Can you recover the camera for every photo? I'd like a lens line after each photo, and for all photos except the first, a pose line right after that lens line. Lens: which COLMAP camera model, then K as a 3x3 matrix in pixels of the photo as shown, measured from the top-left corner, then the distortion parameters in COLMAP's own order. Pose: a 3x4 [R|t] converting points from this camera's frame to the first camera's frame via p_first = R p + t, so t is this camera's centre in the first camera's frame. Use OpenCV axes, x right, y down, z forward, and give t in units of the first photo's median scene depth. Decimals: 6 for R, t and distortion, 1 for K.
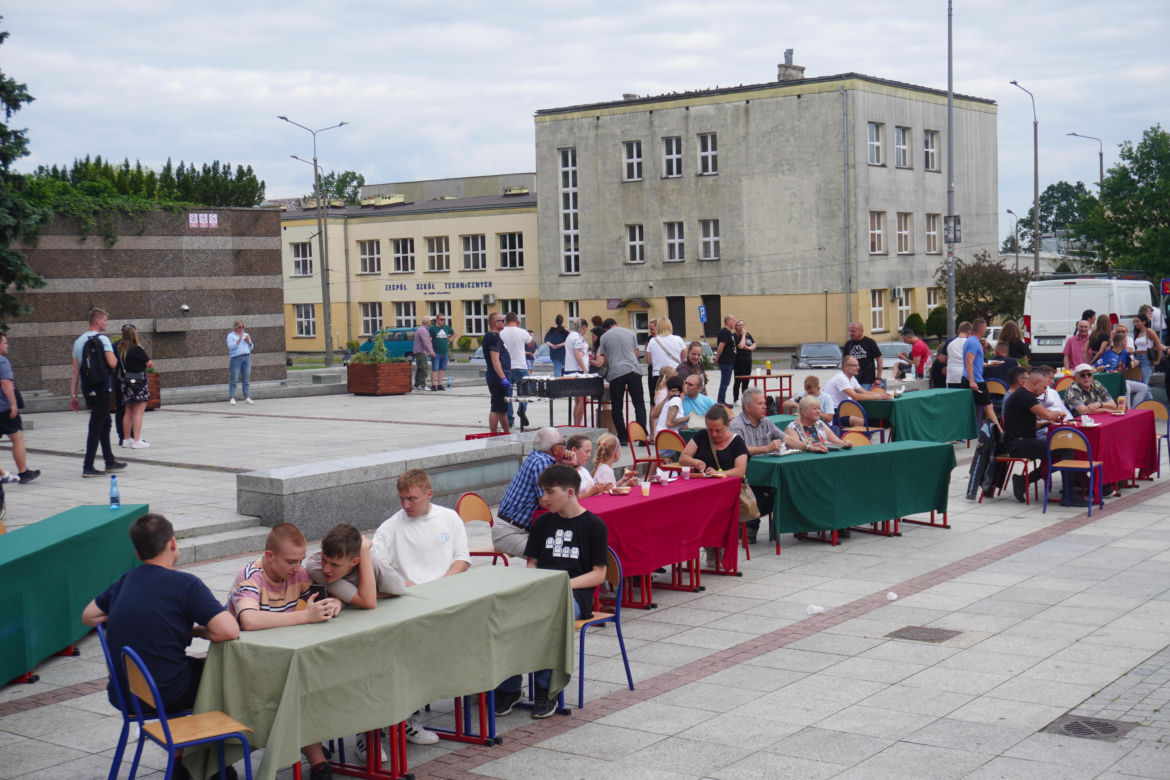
lens RADIAL K [[1618.9, 0, 585.0], [0, 1618.9, 390.0], [0, 0, 1]] dist [0.004965, -0.040188]
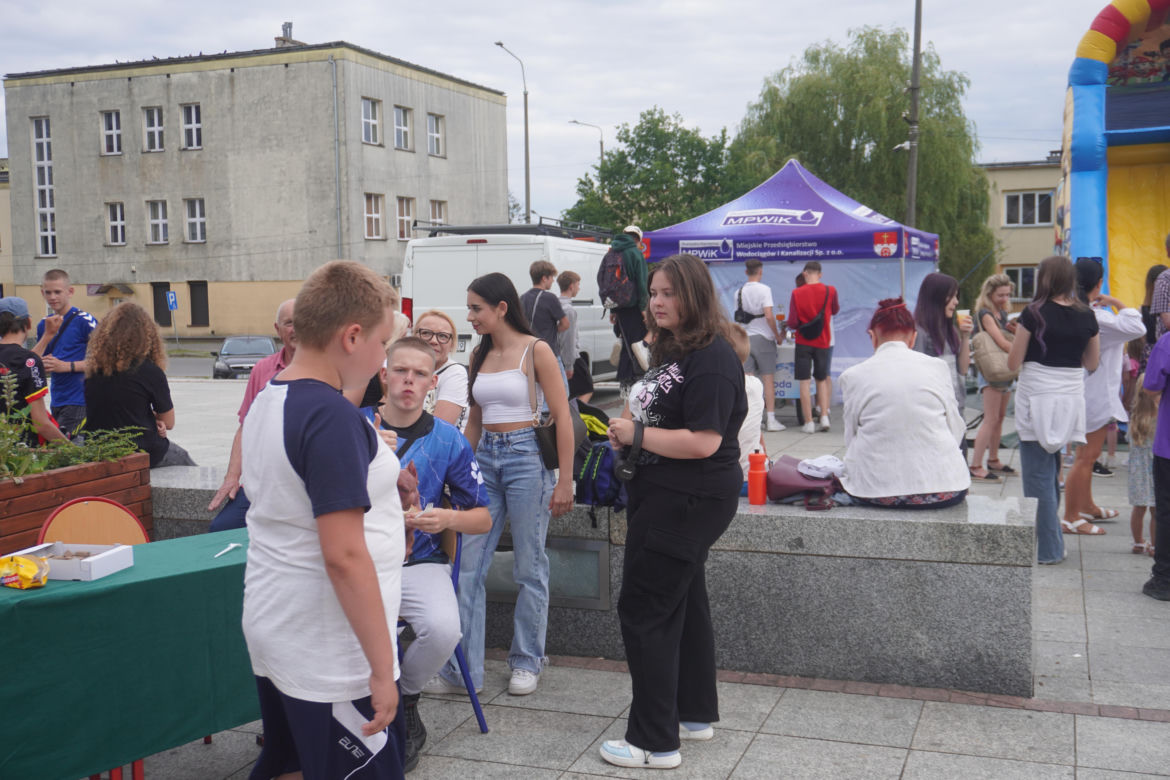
lens RADIAL K [[1287.3, 0, 585.2], [0, 1287.3, 378.1], [0, 0, 1]] dist [-0.014994, 0.039559]
pose [[0.962152, -0.006204, 0.272441, 0.090581], [0.003703, 0.999946, 0.009696, -0.009631], [-0.272487, -0.008321, 0.962124, 0.237243]]
